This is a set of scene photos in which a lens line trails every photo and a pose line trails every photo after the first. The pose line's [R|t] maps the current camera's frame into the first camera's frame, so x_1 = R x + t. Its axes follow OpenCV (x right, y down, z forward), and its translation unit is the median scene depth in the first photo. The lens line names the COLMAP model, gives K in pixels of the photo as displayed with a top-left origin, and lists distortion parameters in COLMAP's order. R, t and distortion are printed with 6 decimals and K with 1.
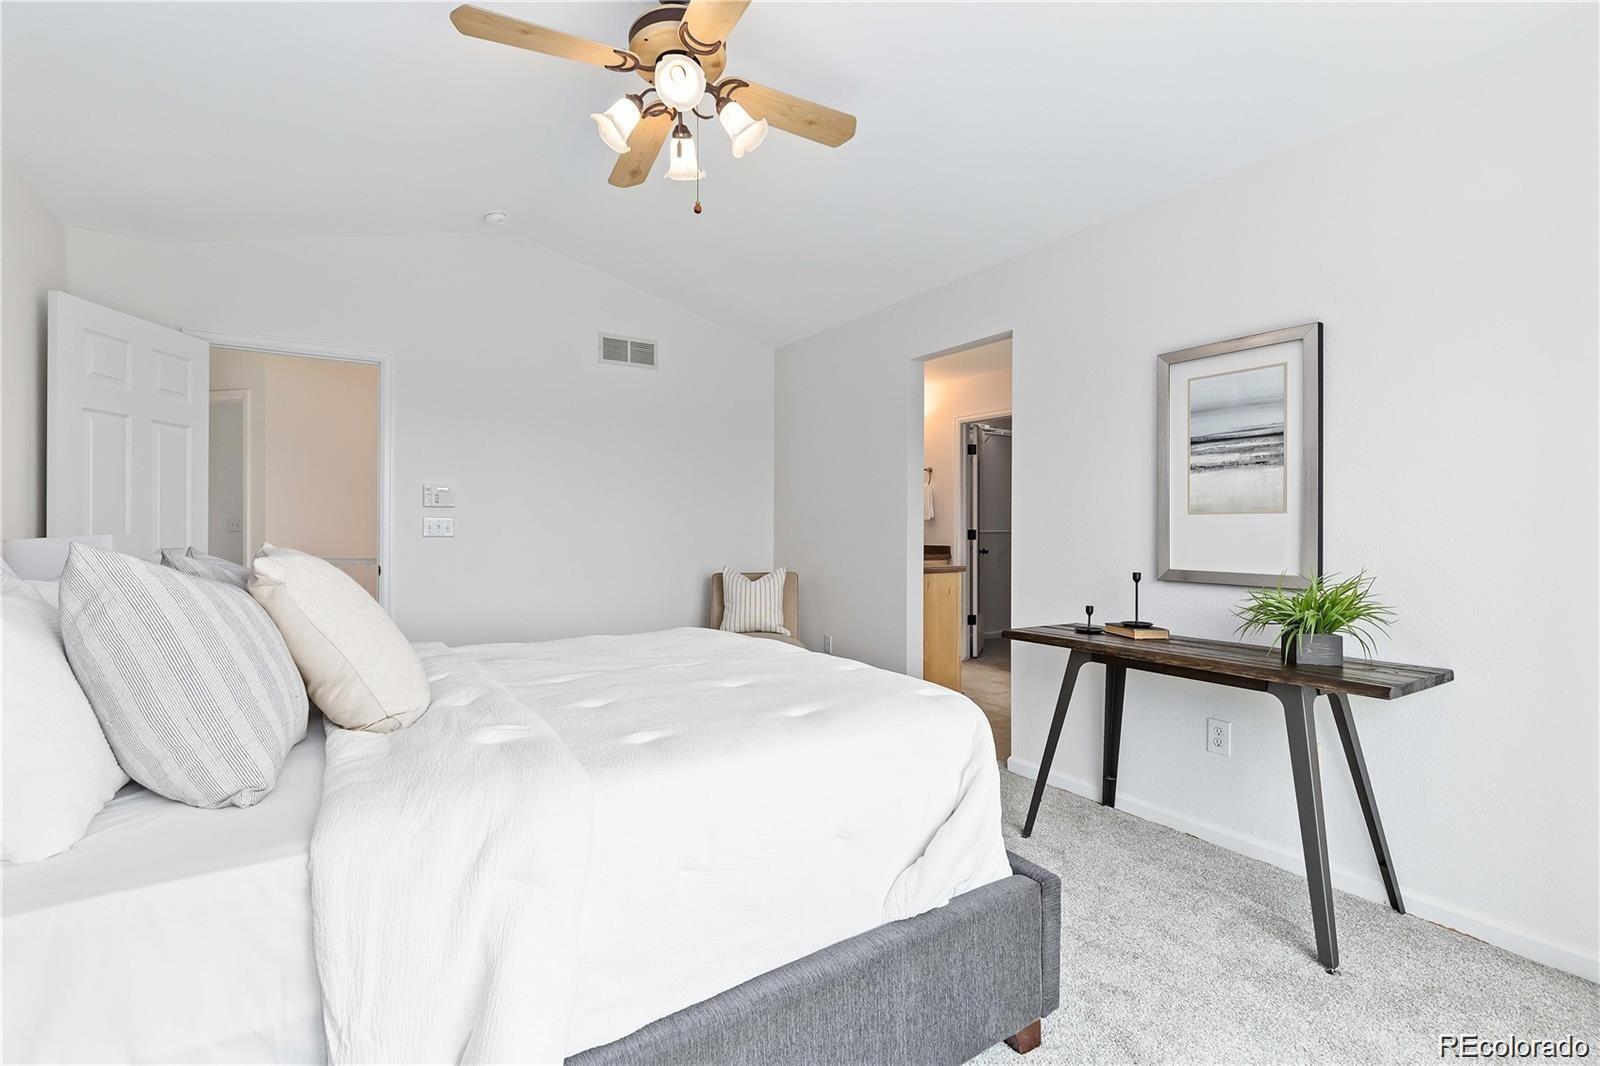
lens RADIAL K [[726.8, 0, 800.9], [0, 726.8, 525.9], [0, 0, 1]] dist [0.010339, -0.001696]
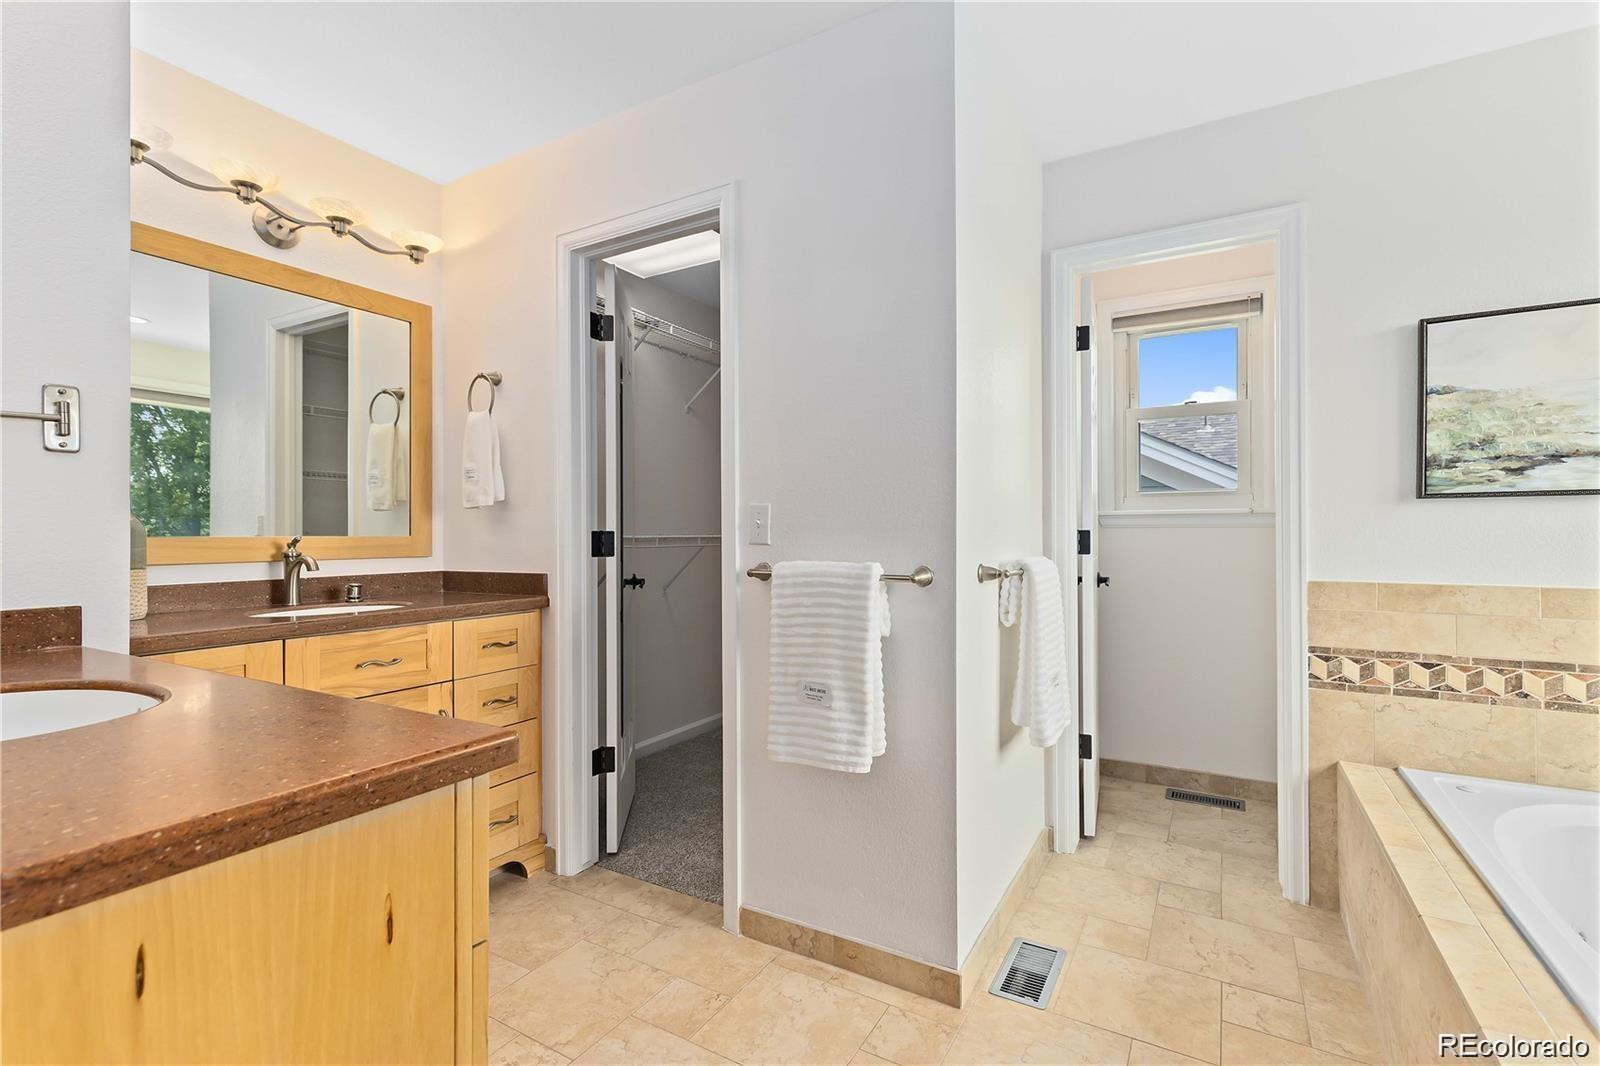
lens RADIAL K [[726.8, 0, 799.1], [0, 726.8, 526.2], [0, 0, 1]] dist [0.010339, -0.001696]
pose [[0.889573, -0.002862, 0.456785, 0.149535], [0.006794, 0.999953, -0.006965, 0.006212], [-0.456743, 0.009299, 0.889550, 0.600972]]
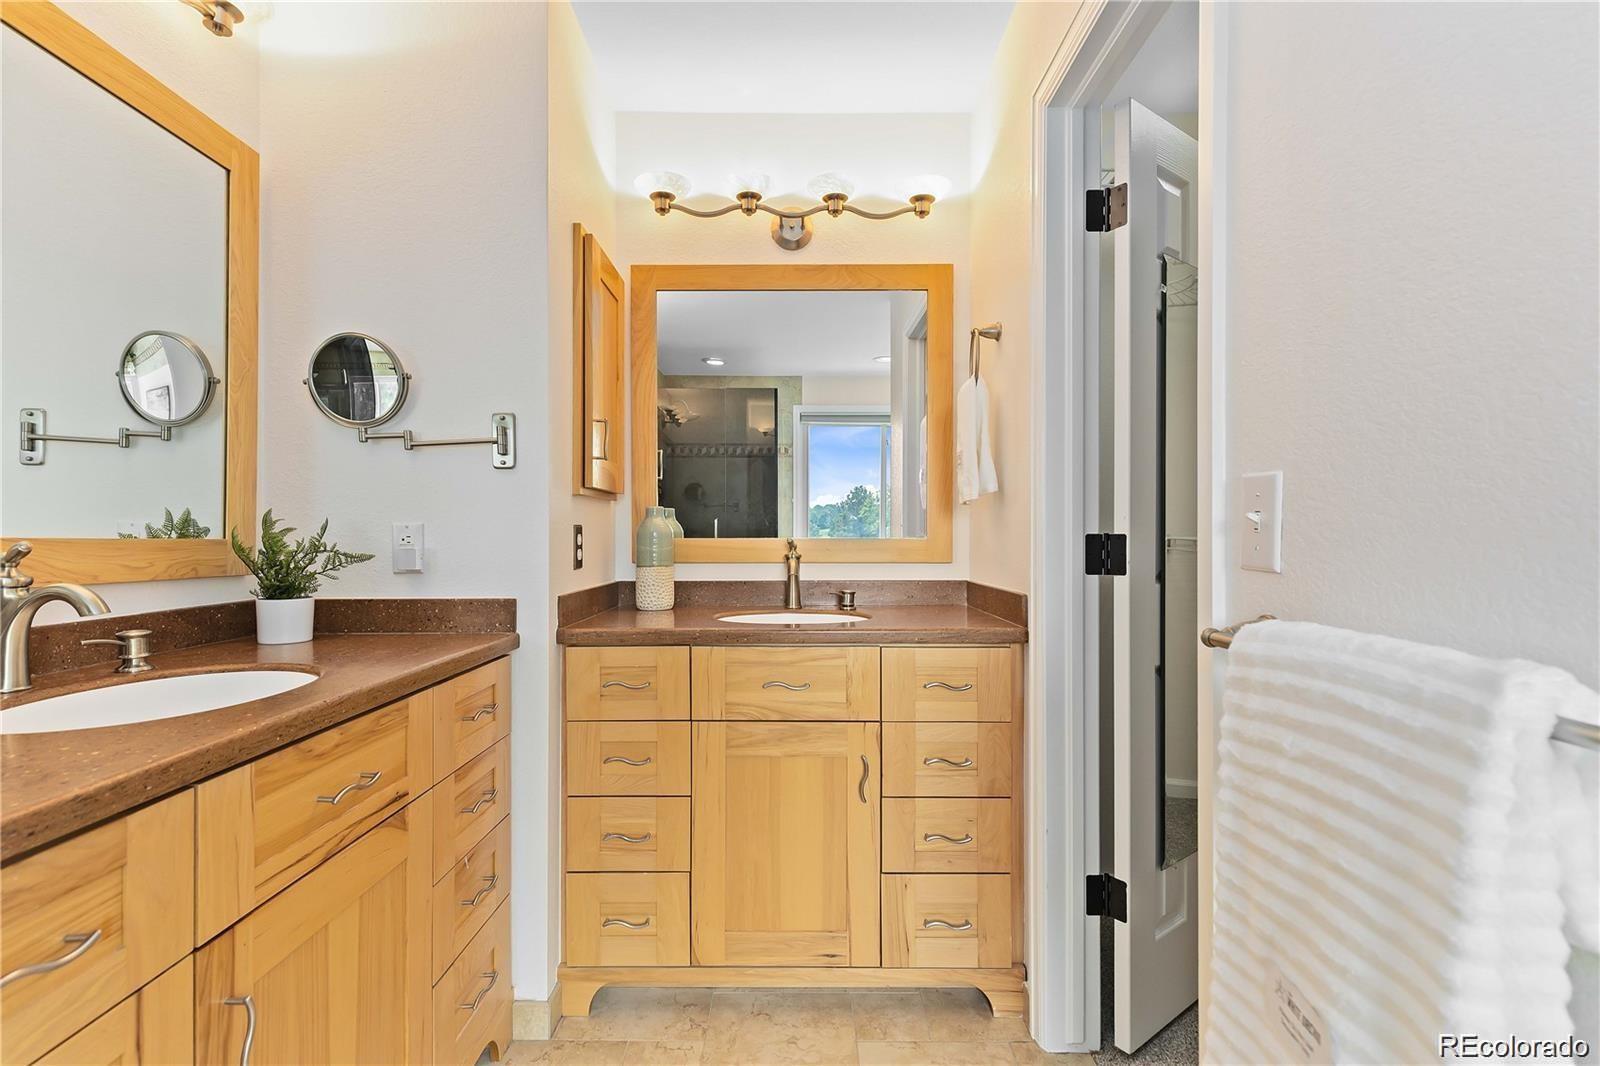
lens RADIAL K [[726.8, 0, 795.8], [0, 726.8, 537.6], [0, 0, 1]] dist [0.010339, -0.001696]
pose [[0.838147, -0.001136, -0.545443, 0.281349], [0.004847, 0.999974, 0.005366, 0.004736], [0.545423, -0.007141, 0.838131, 0.734265]]
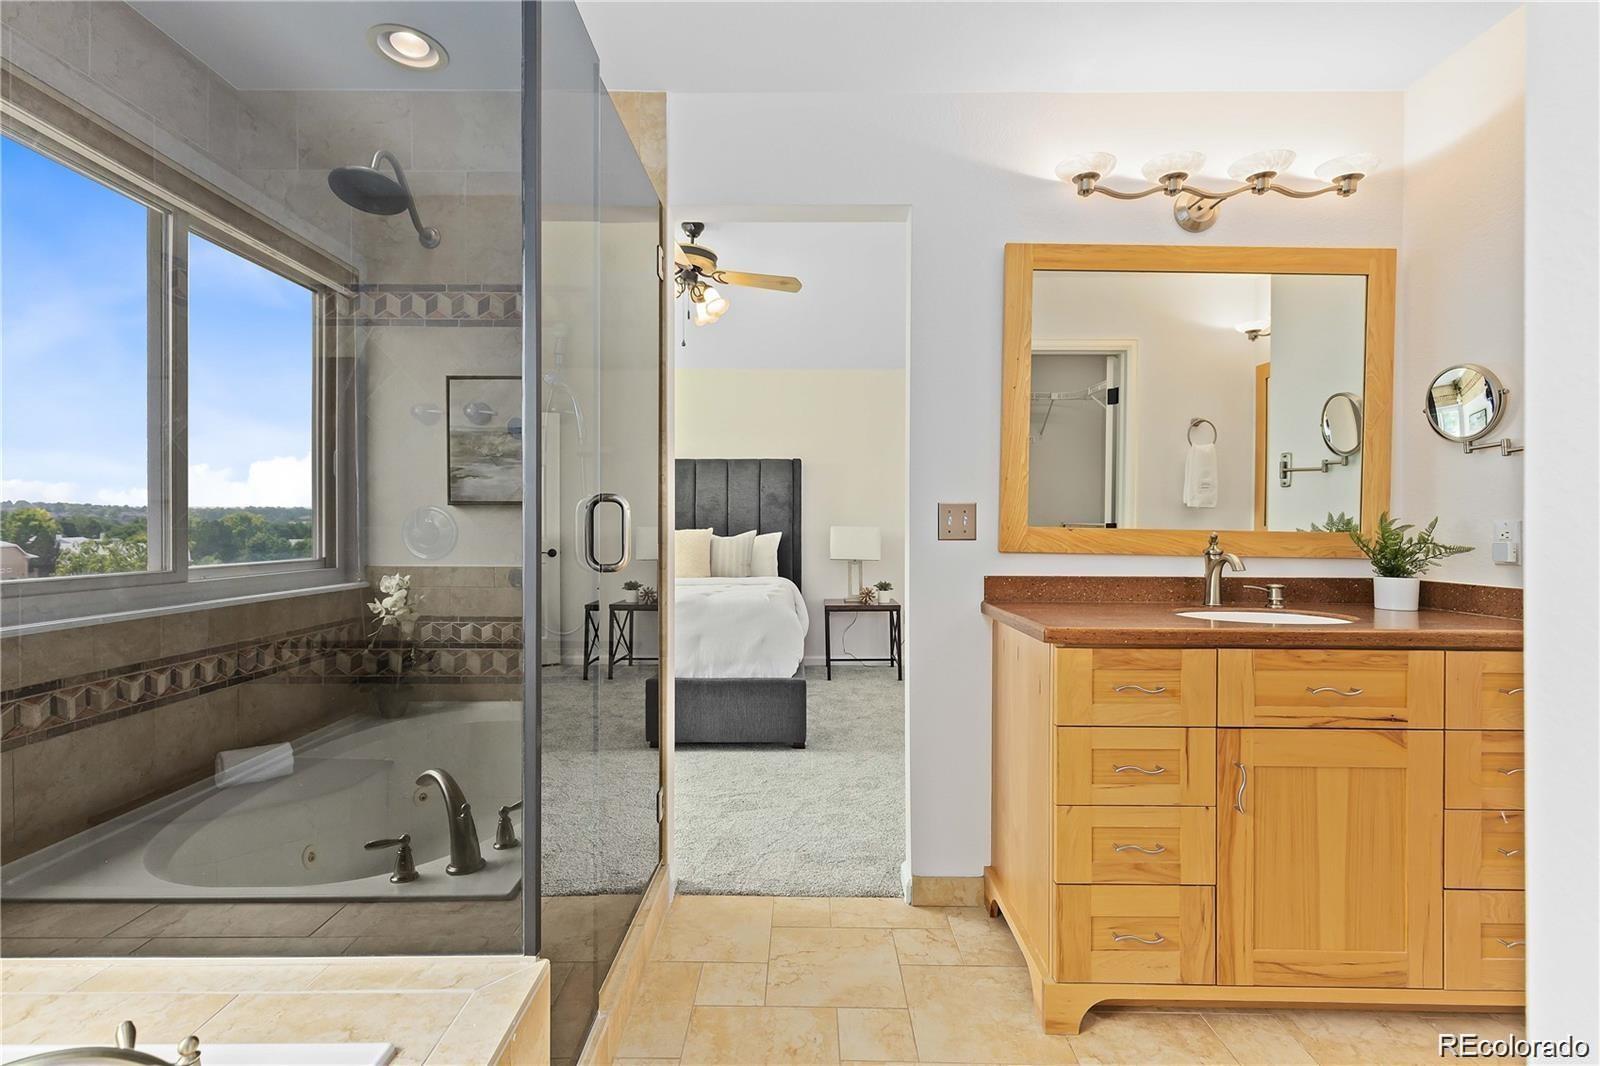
lens RADIAL K [[726.8, 0, 796.7], [0, 726.8, 526.1], [0, 0, 1]] dist [0.010339, -0.001696]
pose [[-0.548654, -0.005566, -0.836031, 0.356683], [-0.005265, 0.999981, -0.003203, 0.004846], [0.836033, 0.002645, -0.548673, 0.767860]]
